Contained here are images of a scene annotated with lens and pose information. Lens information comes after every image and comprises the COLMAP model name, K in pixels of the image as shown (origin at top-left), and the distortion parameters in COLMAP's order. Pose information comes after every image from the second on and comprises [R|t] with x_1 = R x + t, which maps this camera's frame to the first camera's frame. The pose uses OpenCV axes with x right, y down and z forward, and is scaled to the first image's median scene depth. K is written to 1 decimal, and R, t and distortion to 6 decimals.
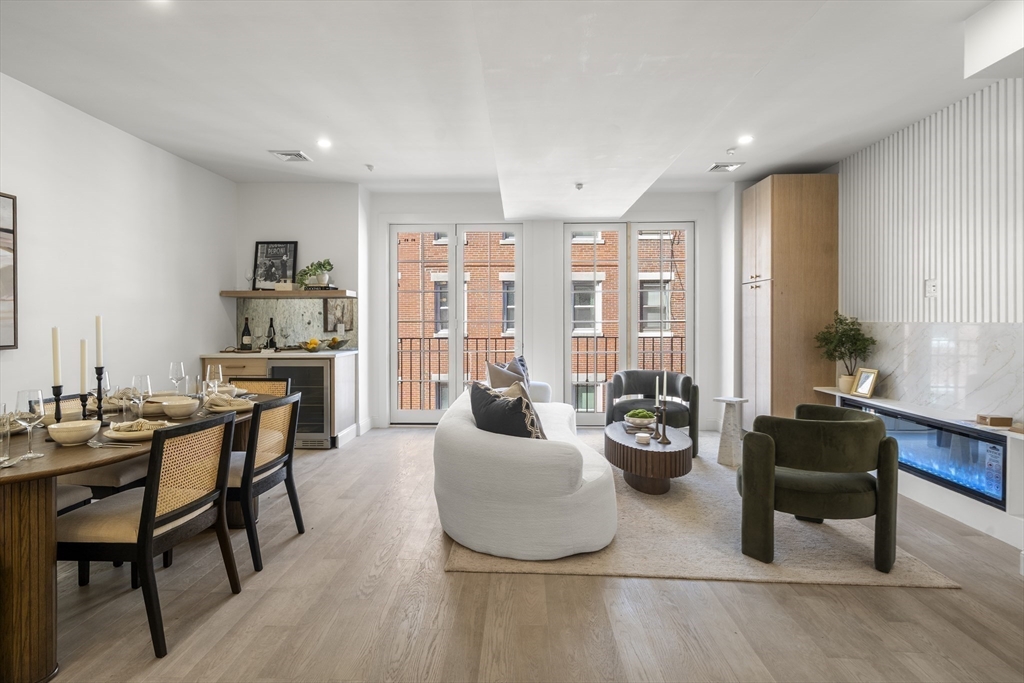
lens RADIAL K [[505.5, 0, 509.4], [0, 505.5, 320.0], [0, 0, 1]] dist [-0.001944, 0.000352]
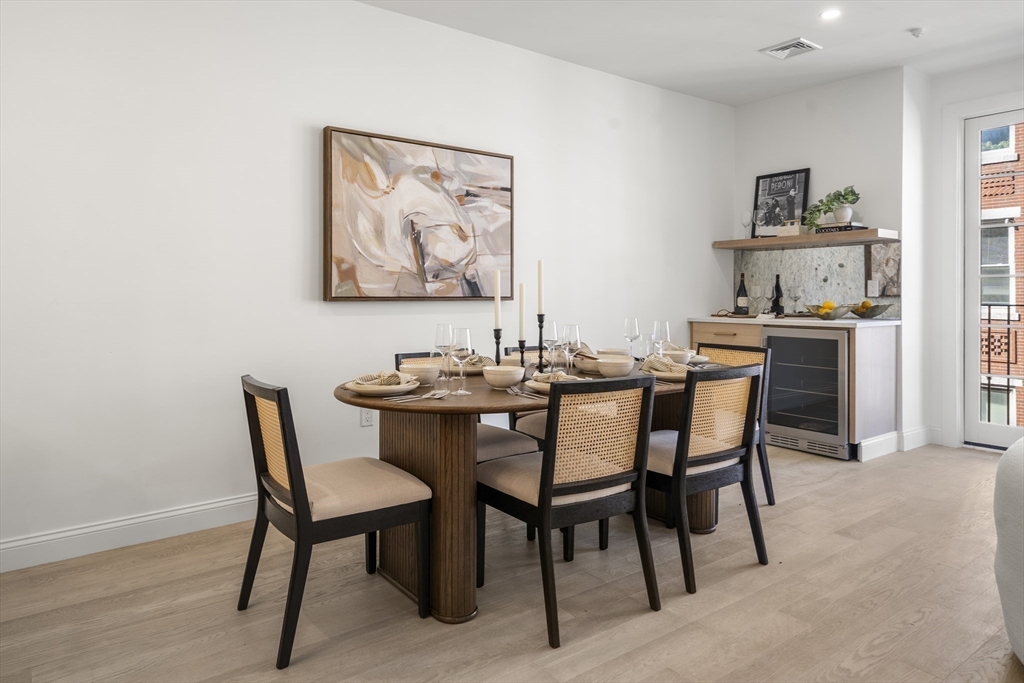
lens RADIAL K [[639.8, 0, 509.4], [0, 639.8, 293.3], [0, 0, 1]] dist [0.002715, -0.000166]
pose [[0.617628, 0.000253, -0.786470, 0.049887], [0.003430, 0.999990, 0.003016, 0.026431], [0.786463, -0.004560, 0.617621, 0.113745]]
